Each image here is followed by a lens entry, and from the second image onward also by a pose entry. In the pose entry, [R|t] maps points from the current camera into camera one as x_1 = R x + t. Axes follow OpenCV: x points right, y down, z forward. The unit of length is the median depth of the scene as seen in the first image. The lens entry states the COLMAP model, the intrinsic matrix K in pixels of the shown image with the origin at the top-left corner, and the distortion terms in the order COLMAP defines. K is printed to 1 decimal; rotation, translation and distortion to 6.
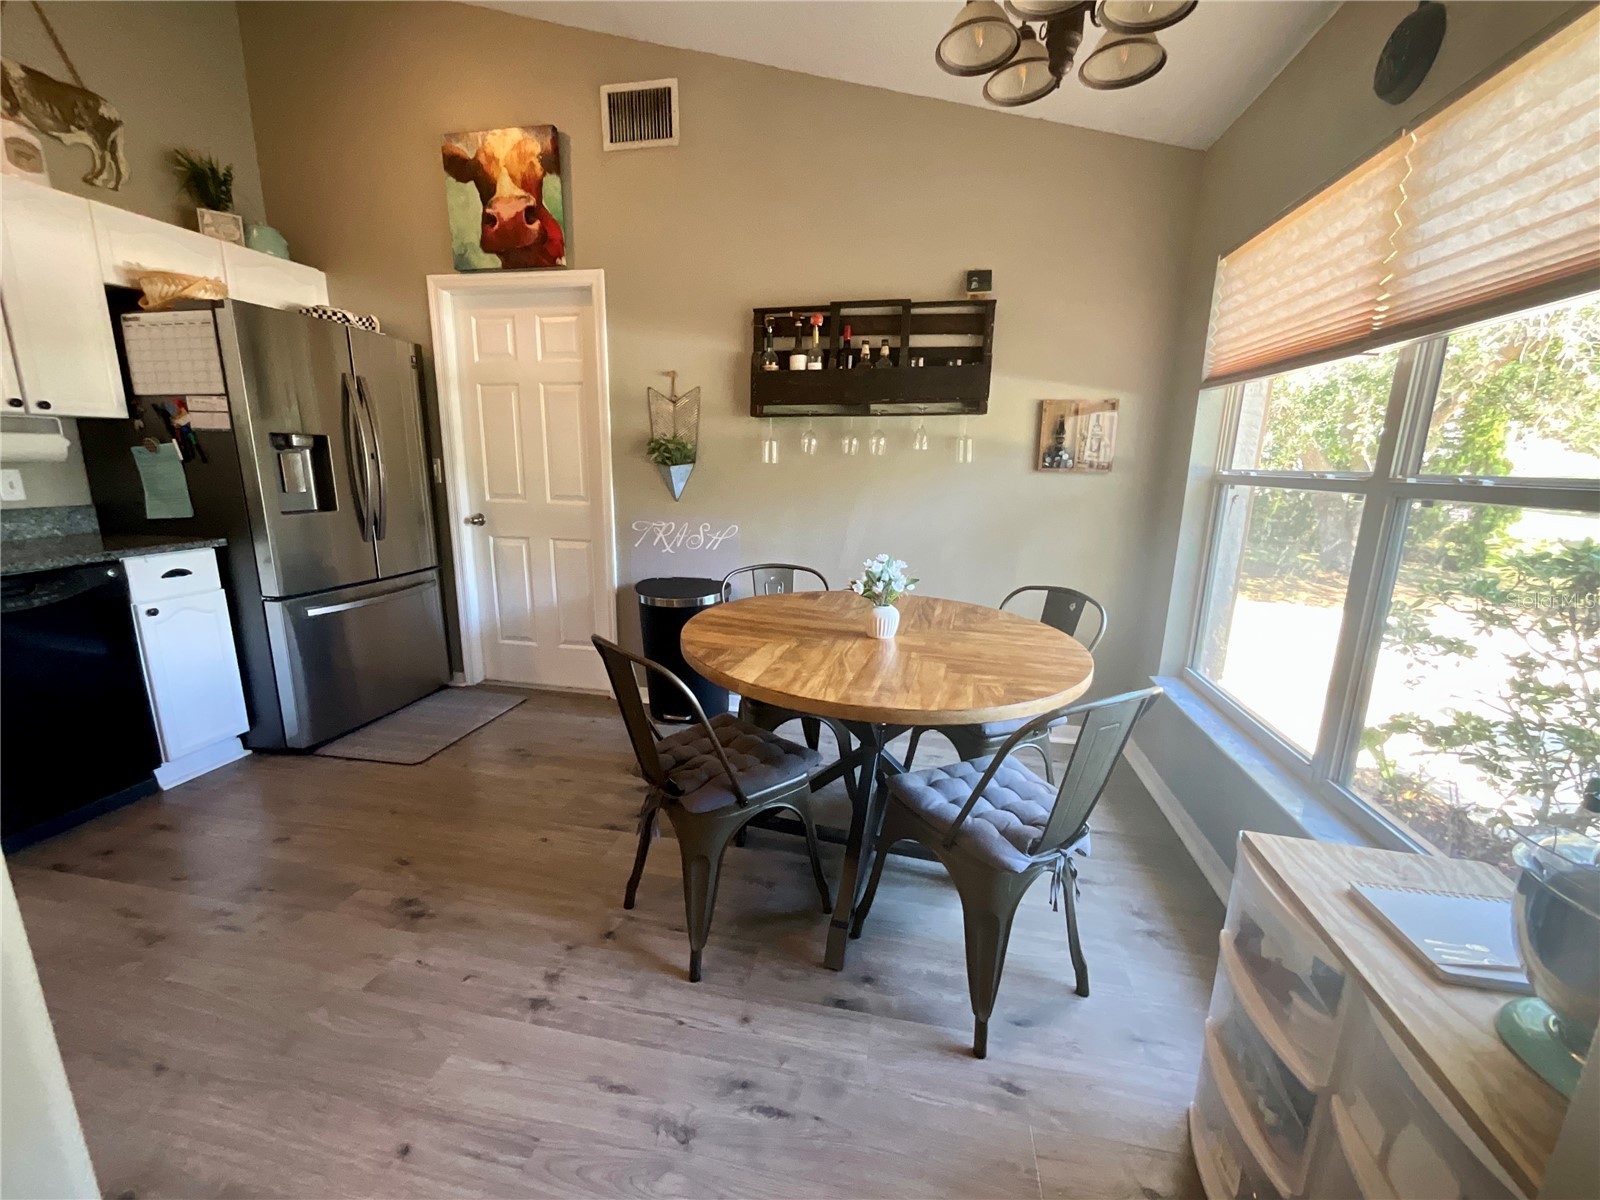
lens RADIAL K [[650.2, 0, 797.3], [0, 650.2, 596.3], [0, 0, 1]] dist [-0.004209, 0.002188]
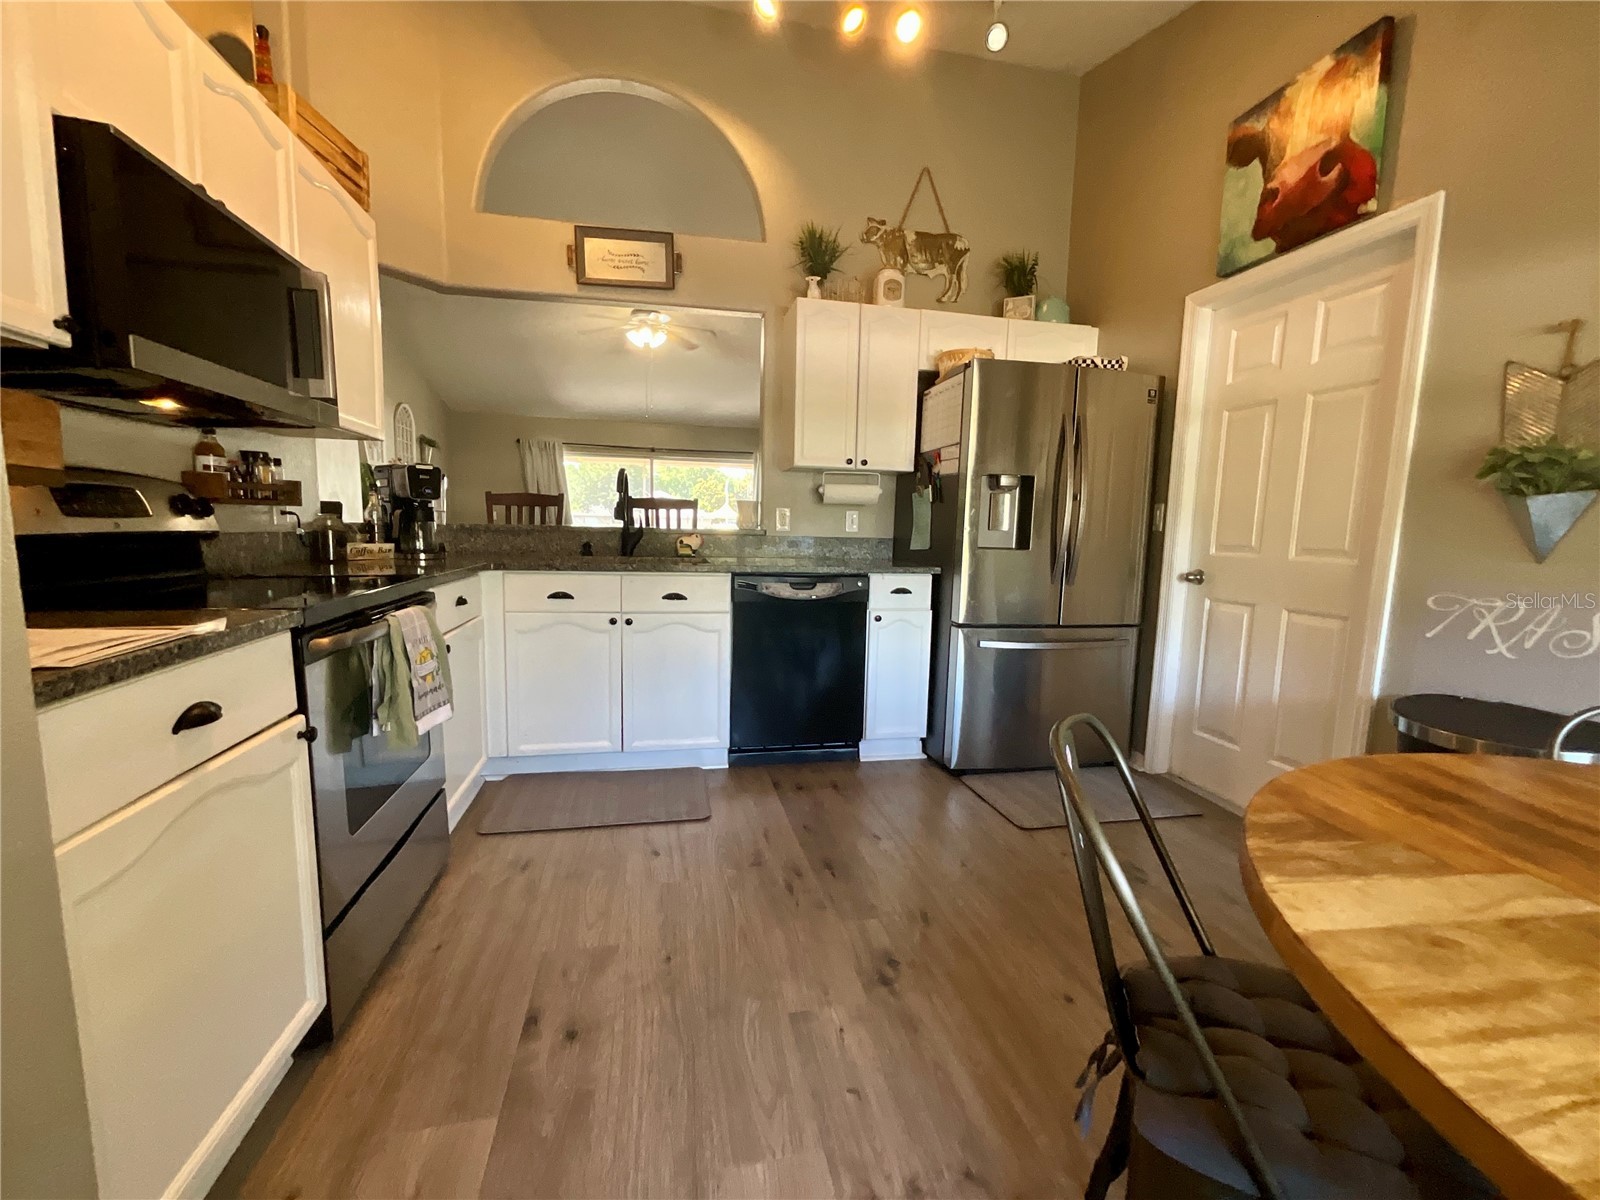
lens RADIAL K [[650.2, 0, 793.9], [0, 650.2, 600.8], [0, 0, 1]] dist [-0.004209, 0.002188]
pose [[0.390810, 0.102531, -0.914743, 0.066845], [-0.208685, 0.977769, 0.020438, -0.000459], [0.896503, 0.182906, 0.403518, 0.262812]]
